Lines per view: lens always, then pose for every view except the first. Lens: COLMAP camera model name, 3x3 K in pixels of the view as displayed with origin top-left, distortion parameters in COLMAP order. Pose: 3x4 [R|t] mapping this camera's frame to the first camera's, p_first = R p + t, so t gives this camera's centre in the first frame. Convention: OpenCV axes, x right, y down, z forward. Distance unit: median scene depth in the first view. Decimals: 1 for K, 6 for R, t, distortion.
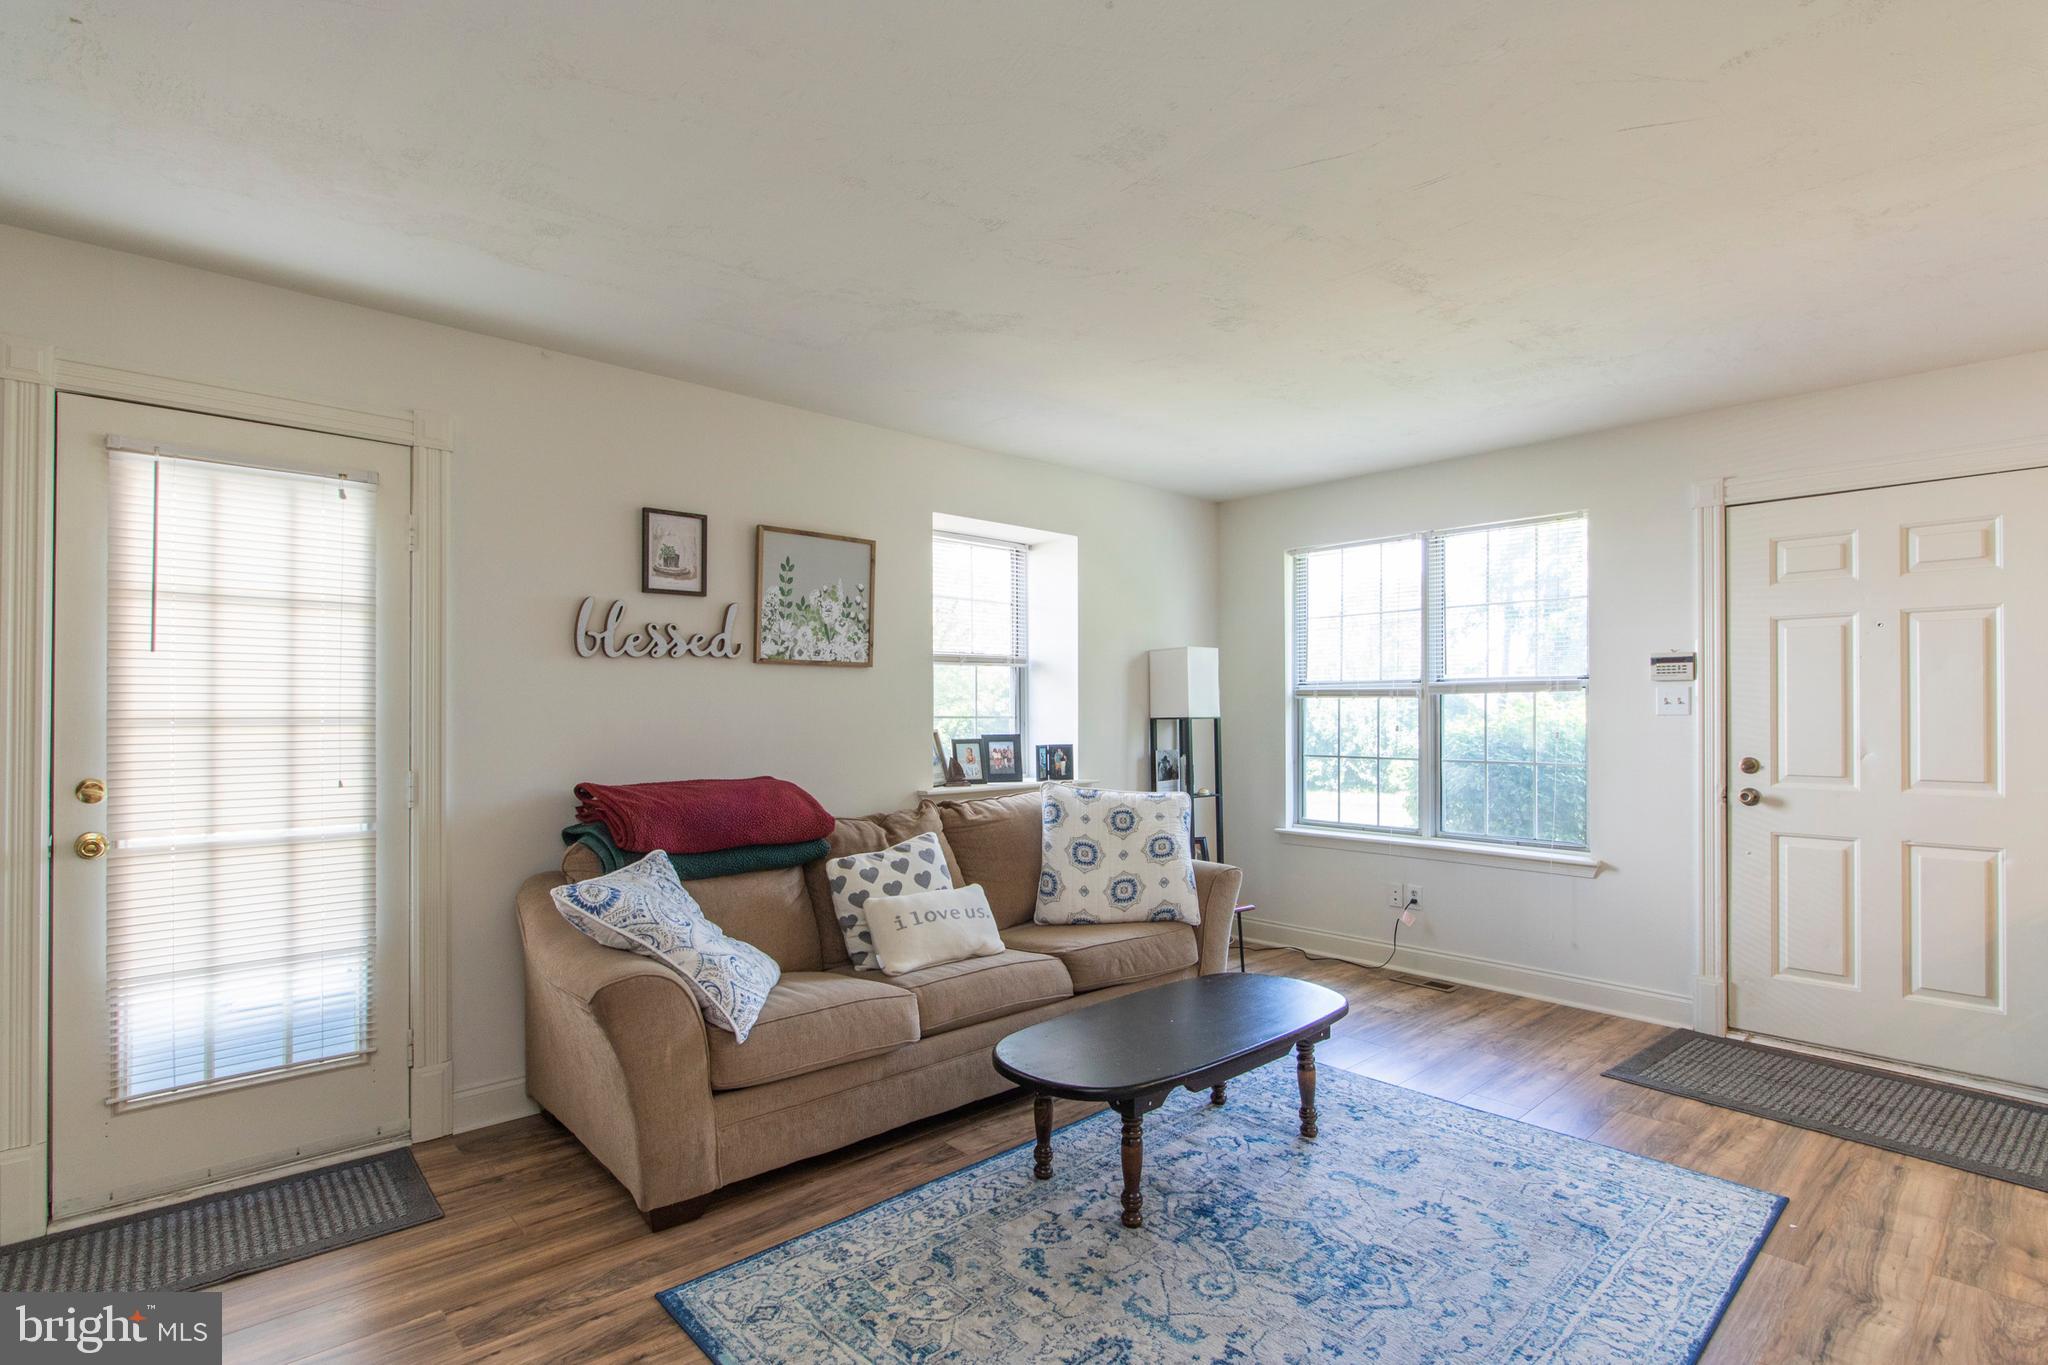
lens RADIAL K [[981.0, 0, 1044.3], [0, 981.0, 702.4], [0, 0, 1]] dist [-0.002664, -0.000474]
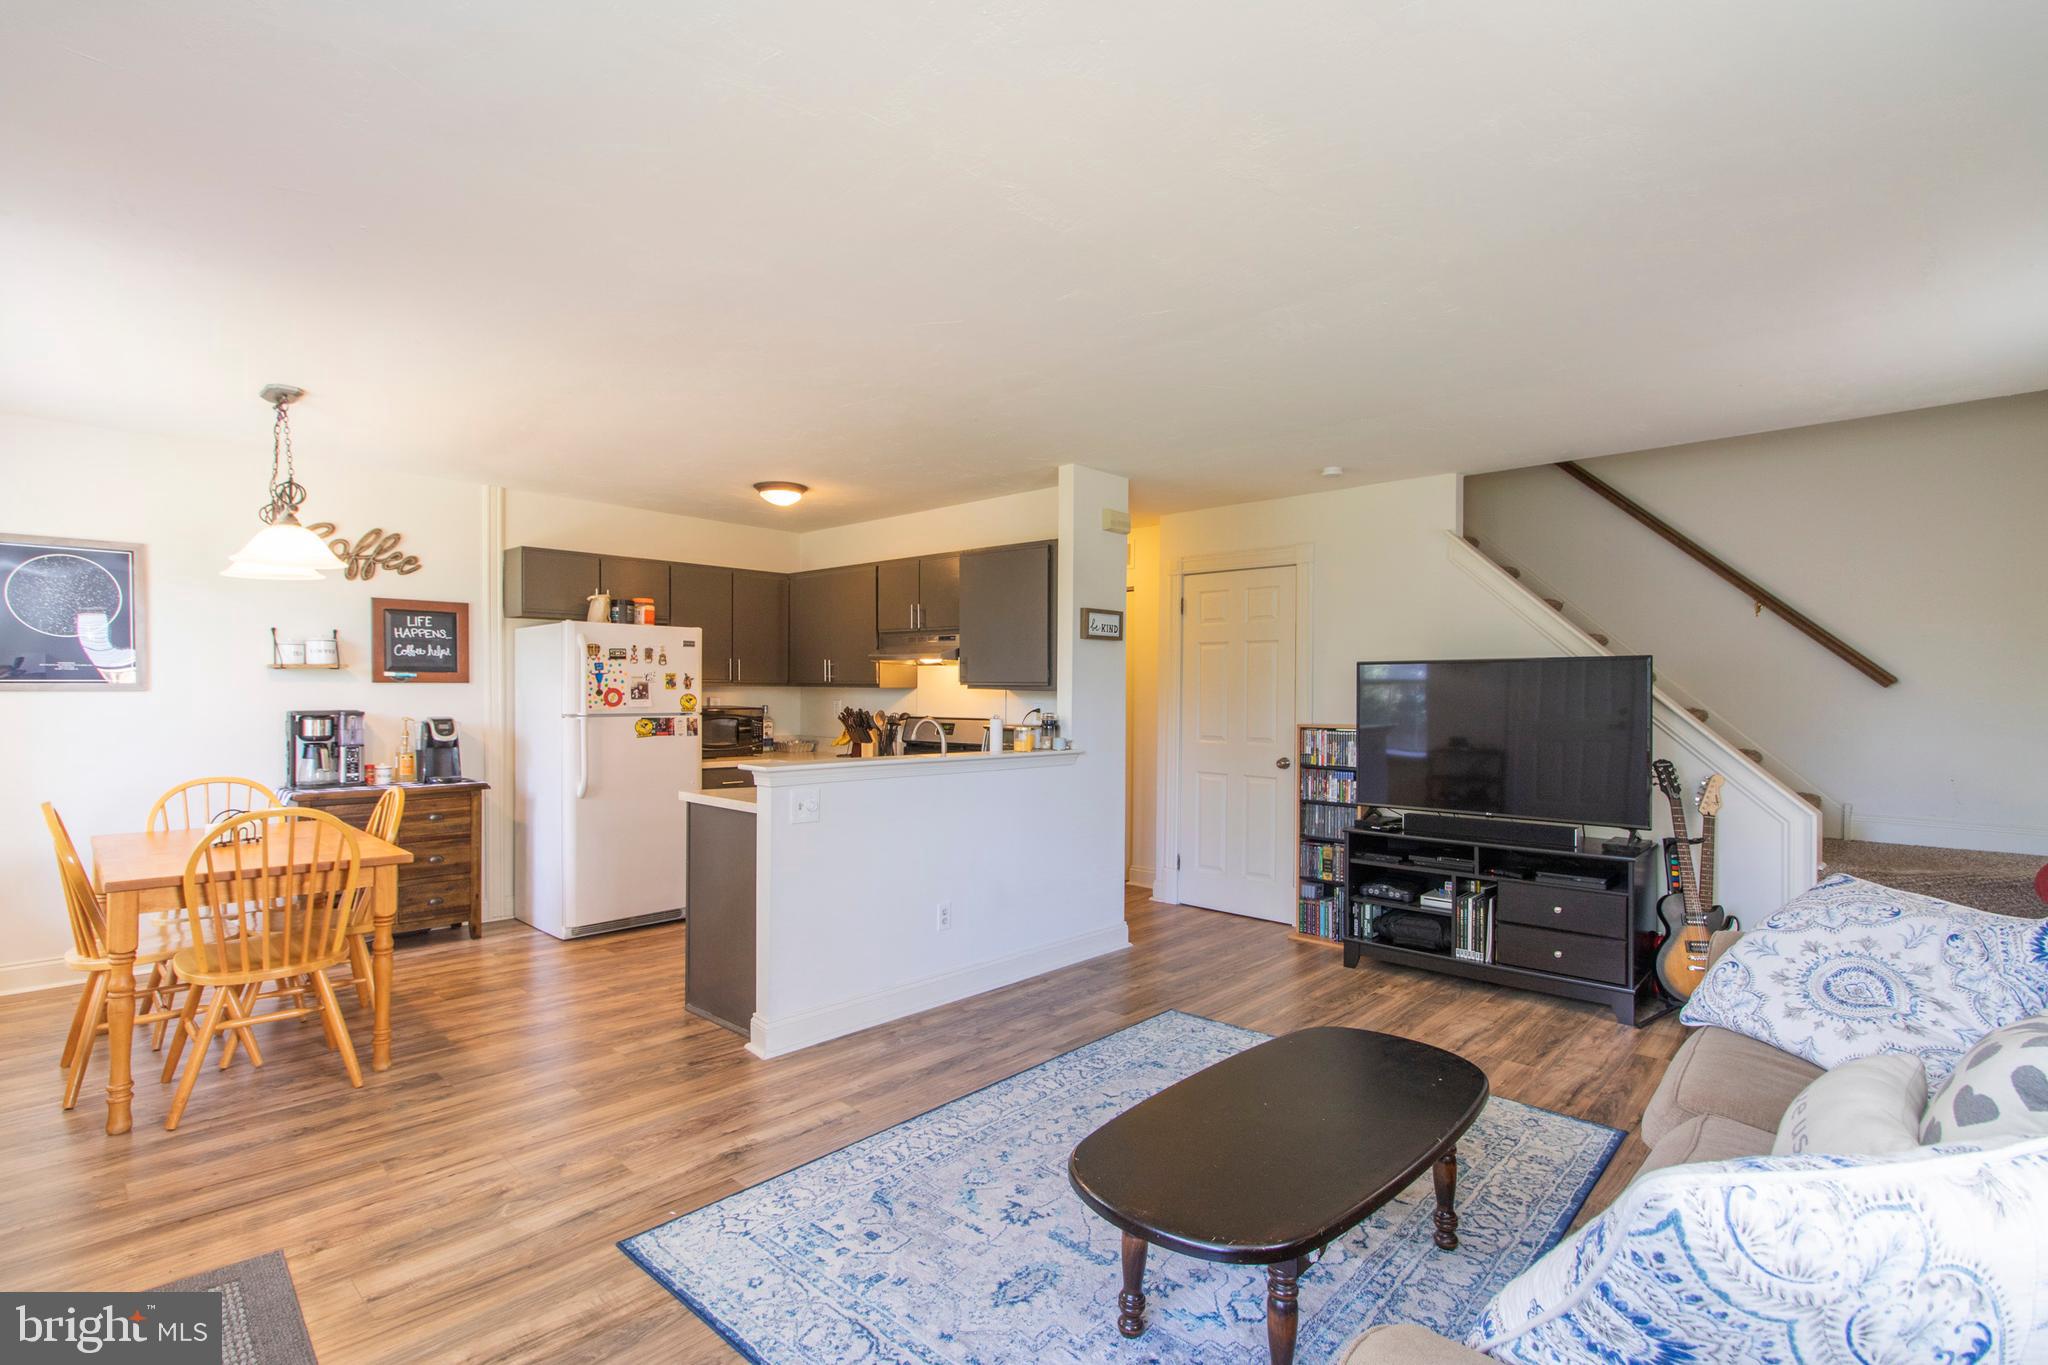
lens RADIAL K [[954.6, 0, 1032.9], [0, 954.6, 693.2], [0, 0, 1]] dist [-0.001002, 0.001297]
pose [[-0.997889, -0.008019, -0.064442, 0.330650], [-0.007308, 0.999910, -0.011256, 0.006227], [0.064526, -0.010761, -0.997858, 1.434279]]
